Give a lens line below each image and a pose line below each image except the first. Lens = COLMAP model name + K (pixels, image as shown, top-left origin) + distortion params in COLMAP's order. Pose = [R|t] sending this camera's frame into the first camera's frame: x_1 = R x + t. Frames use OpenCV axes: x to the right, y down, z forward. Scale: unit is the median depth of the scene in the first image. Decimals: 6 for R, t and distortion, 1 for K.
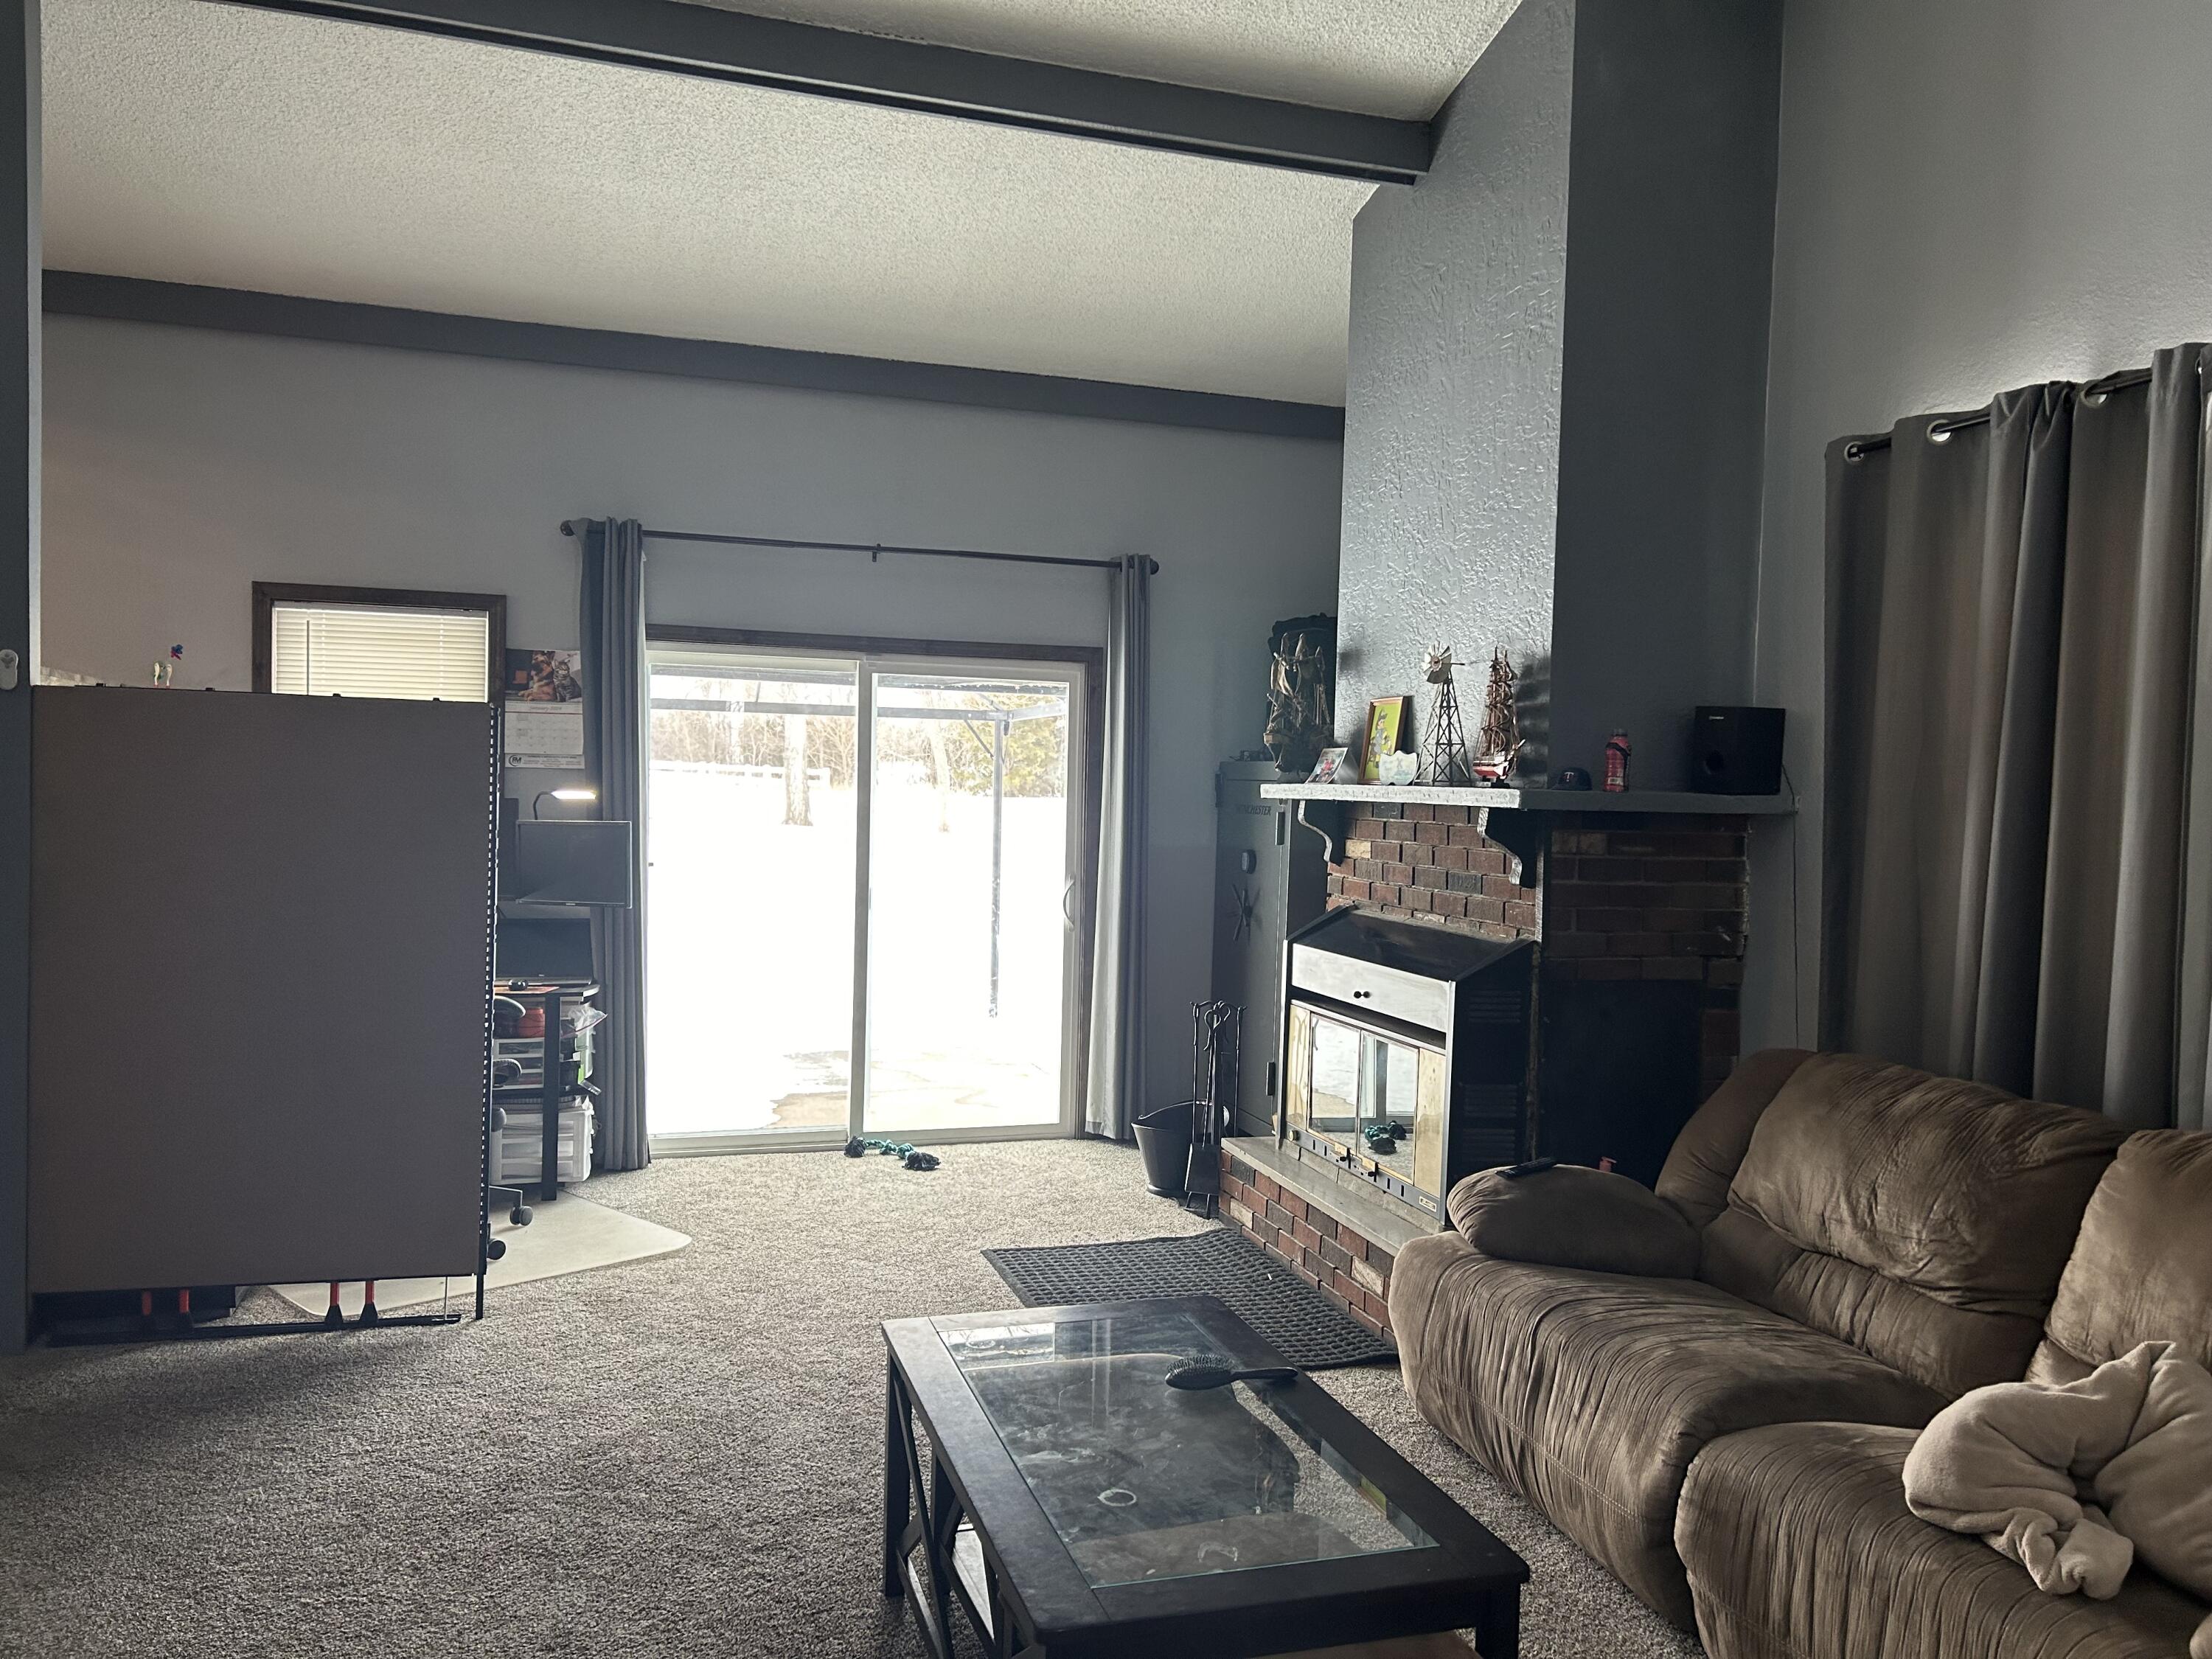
lens RADIAL K [[1644.5, 0, 1128.0], [0, 1644.5, 841.5], [0, 0, 1]] dist [0.051684, -0.054912]
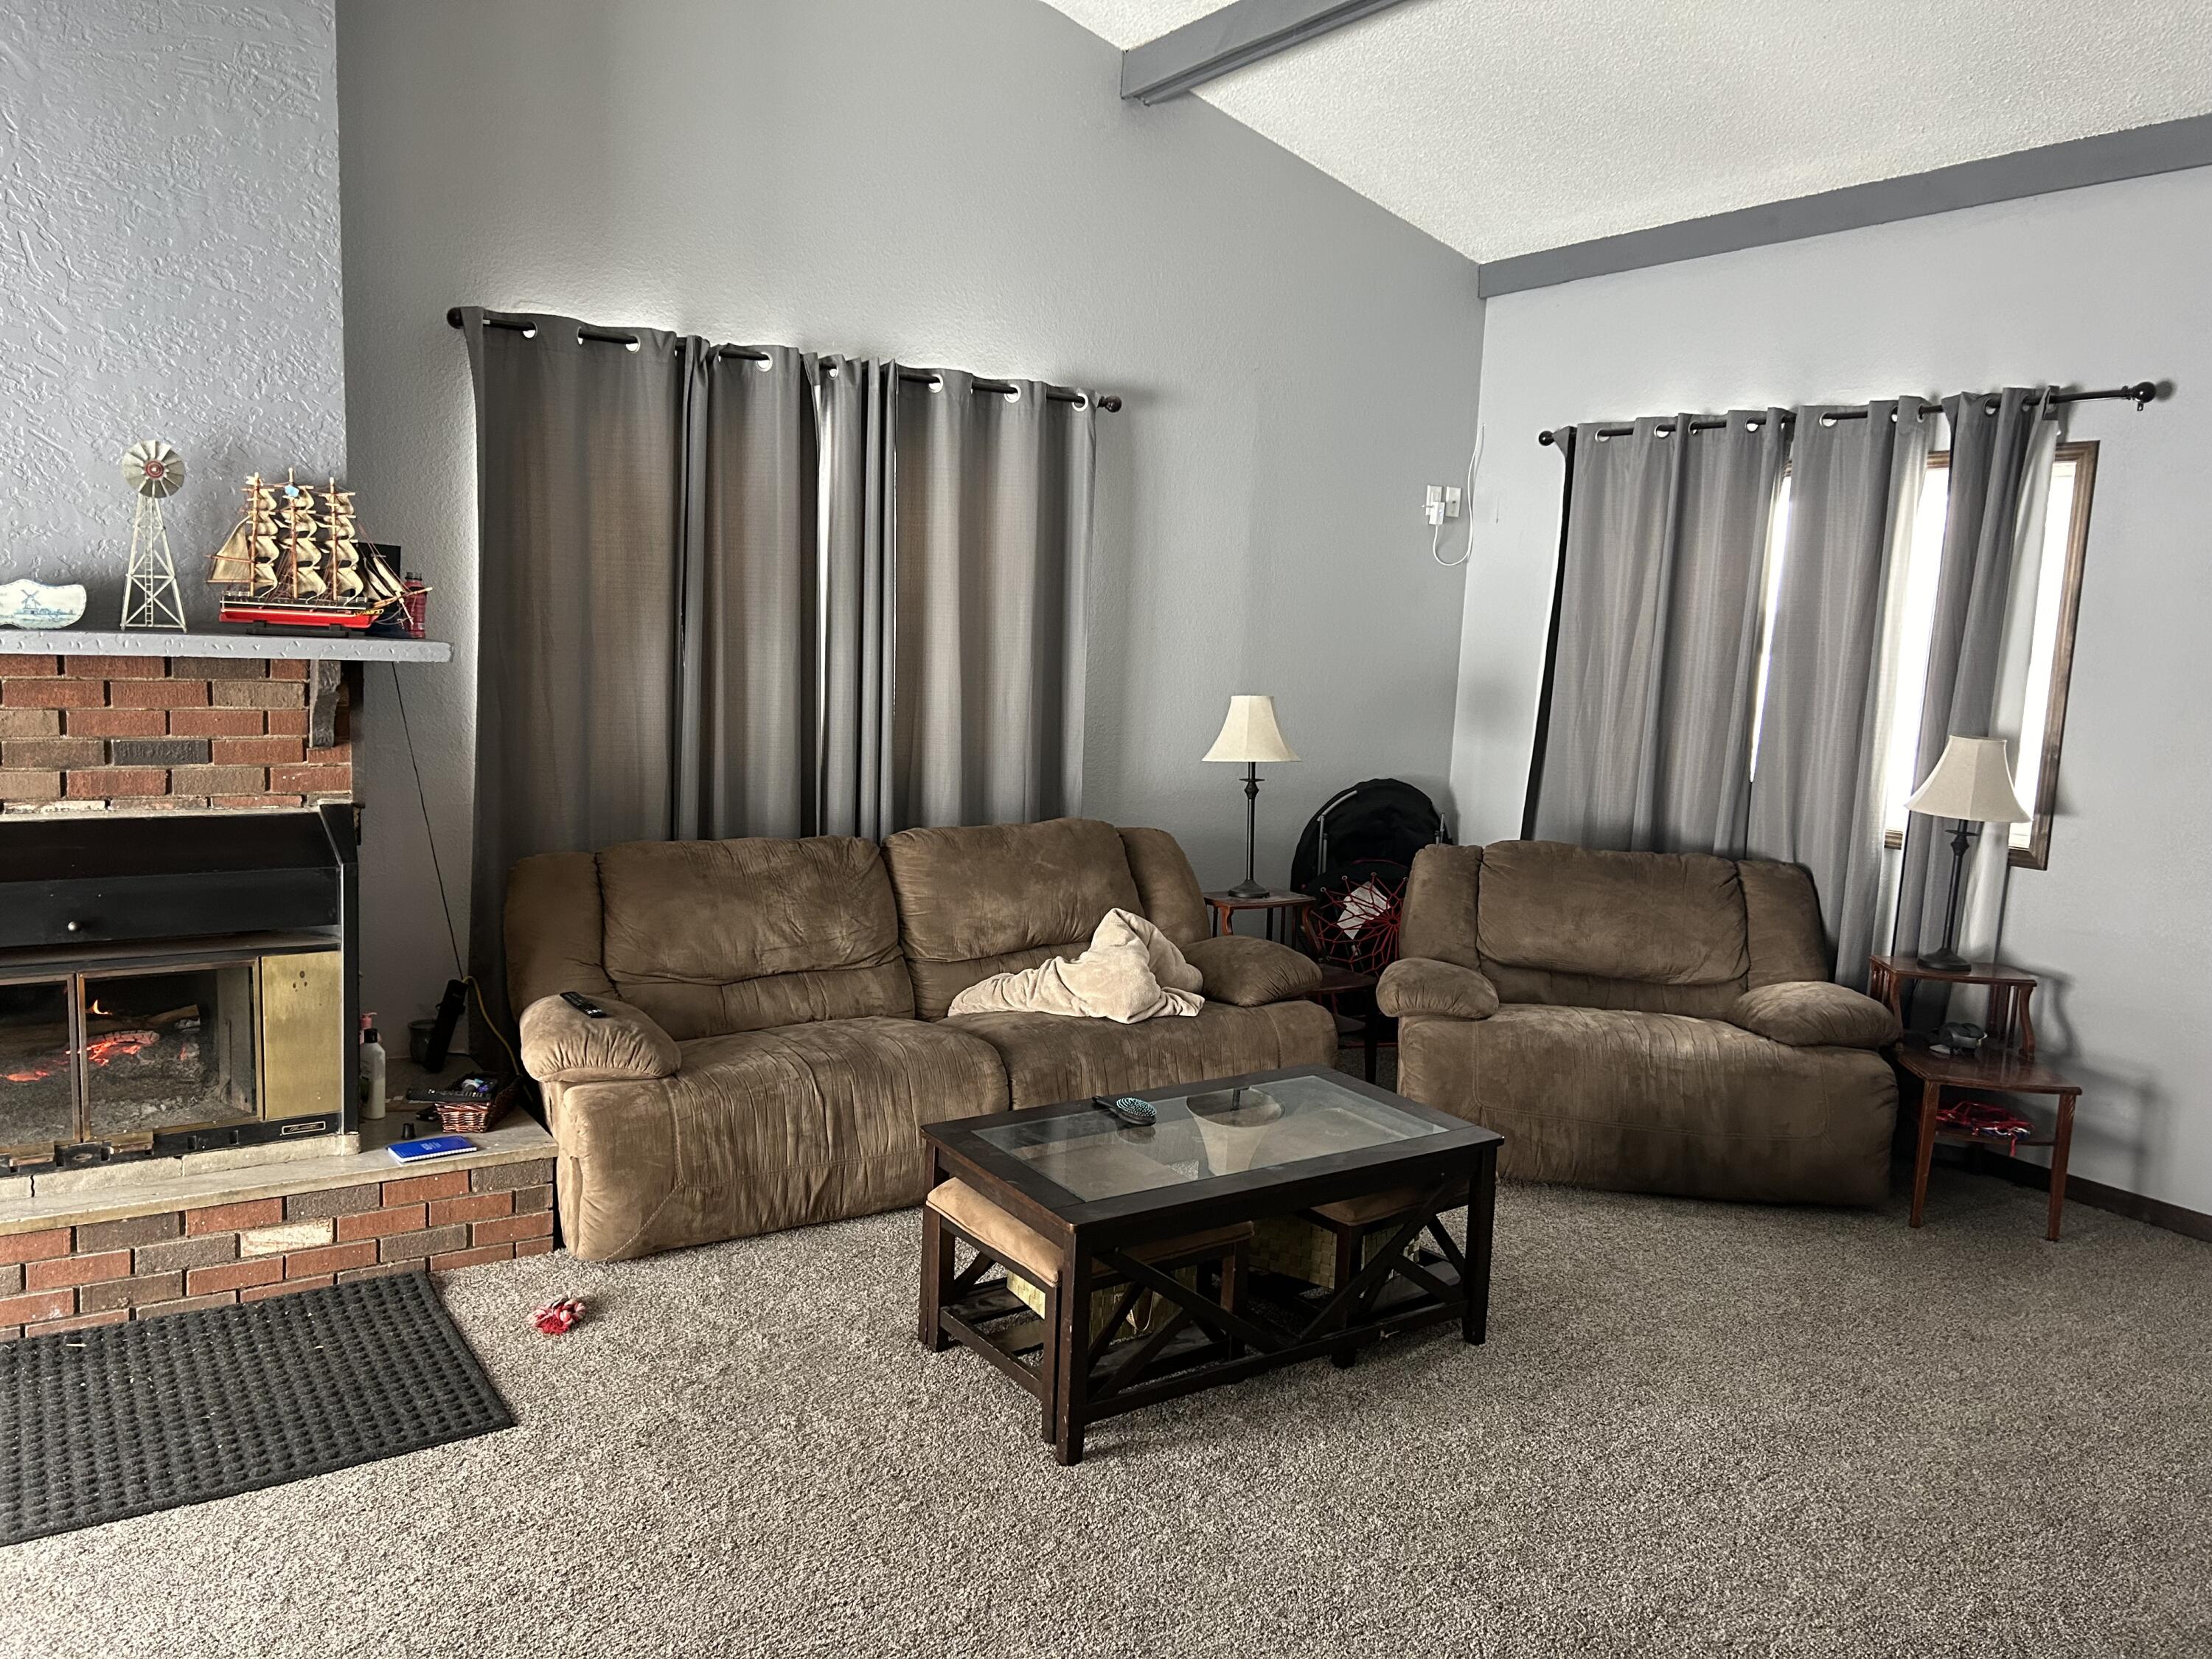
lens RADIAL K [[1644.5, 0, 1128.0], [0, 1644.5, 841.5], [0, 0, 1]] dist [0.051684, -0.054912]
pose [[-0.265186, -0.160187, 0.950798, -0.782943], [-0.004280, 0.986289, 0.164973, -0.075917], [-0.964188, 0.039679, -0.262235, 0.873974]]
